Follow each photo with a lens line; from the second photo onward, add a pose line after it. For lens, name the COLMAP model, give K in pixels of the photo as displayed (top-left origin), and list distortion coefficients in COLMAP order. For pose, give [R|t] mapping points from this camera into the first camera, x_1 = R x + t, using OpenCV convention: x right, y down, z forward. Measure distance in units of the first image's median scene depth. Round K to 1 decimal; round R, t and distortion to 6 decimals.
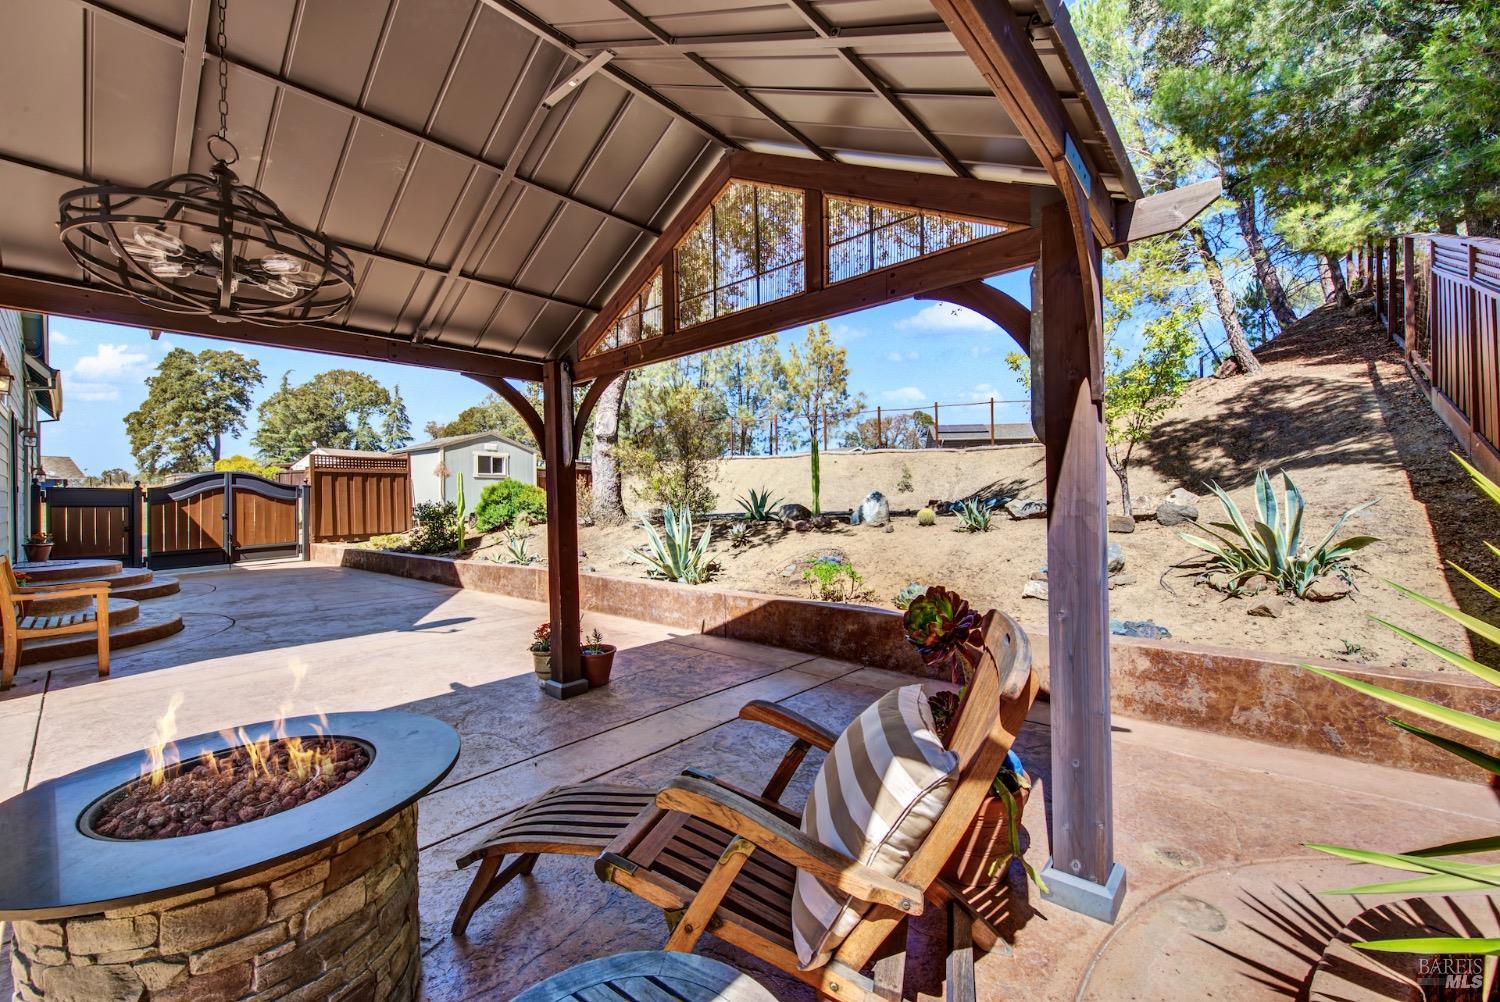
lens RADIAL K [[609.7, 0, 754.2], [0, 609.7, 504.6], [0, 0, 1]] dist [-0.001195, -0.000716]
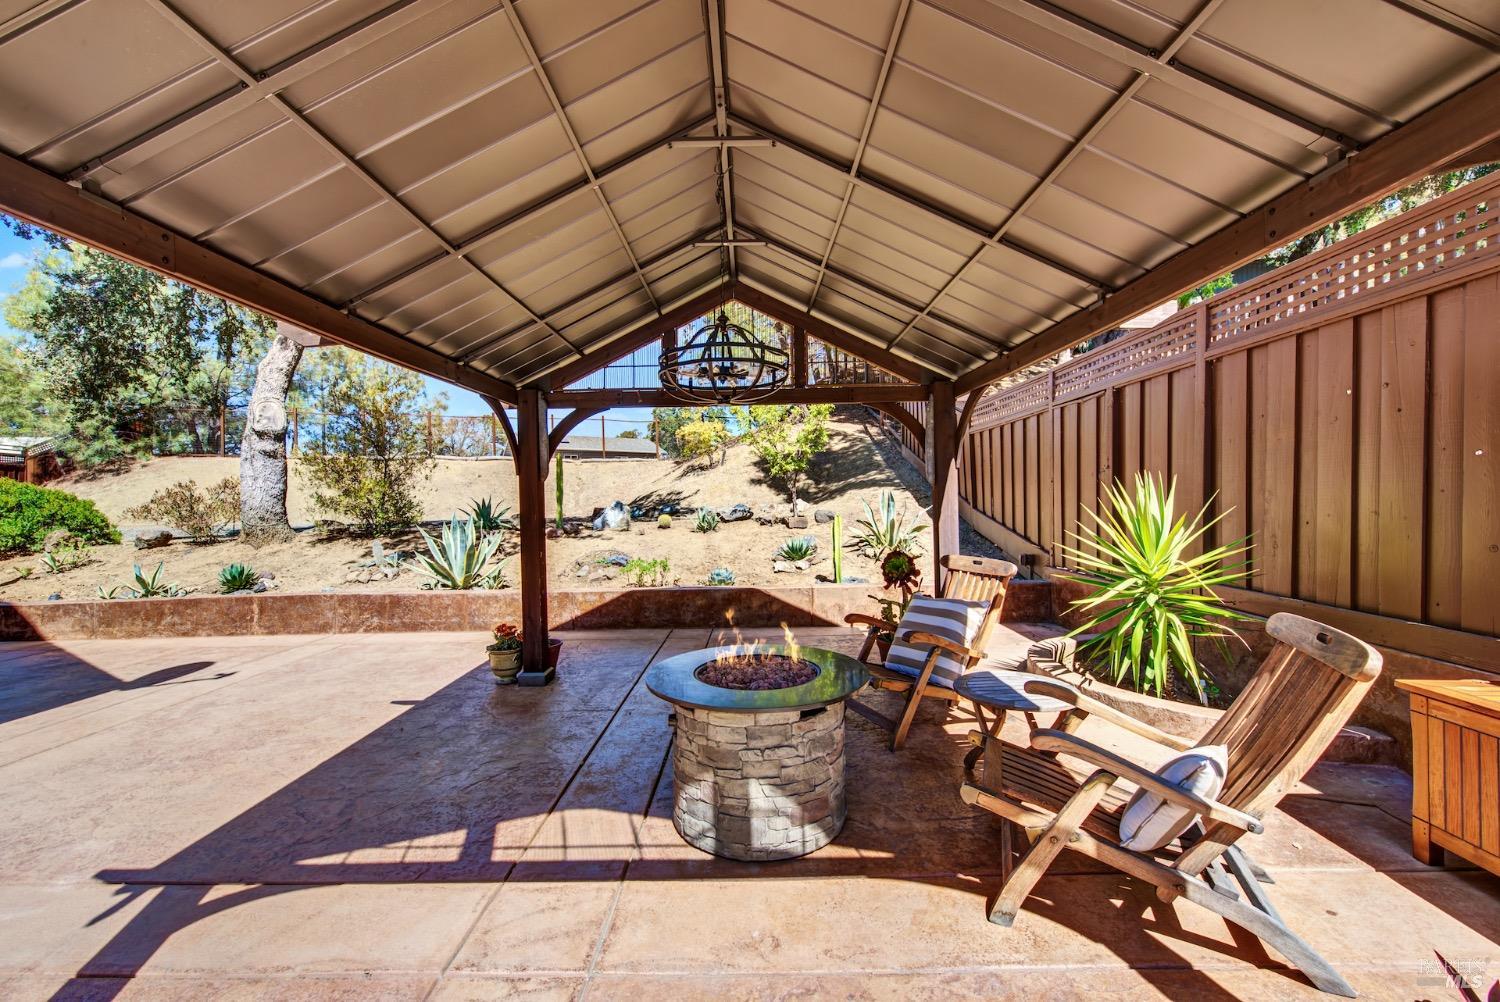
lens RADIAL K [[609.7, 0, 754.2], [0, 609.7, 504.6], [0, 0, 1]] dist [-0.001195, -0.000716]
pose [[0.748567, -0.001477, 0.663057, -0.385205], [0.008381, 0.999939, -0.007235, -0.005200], [-0.663006, 0.010974, 0.748534, -0.062106]]
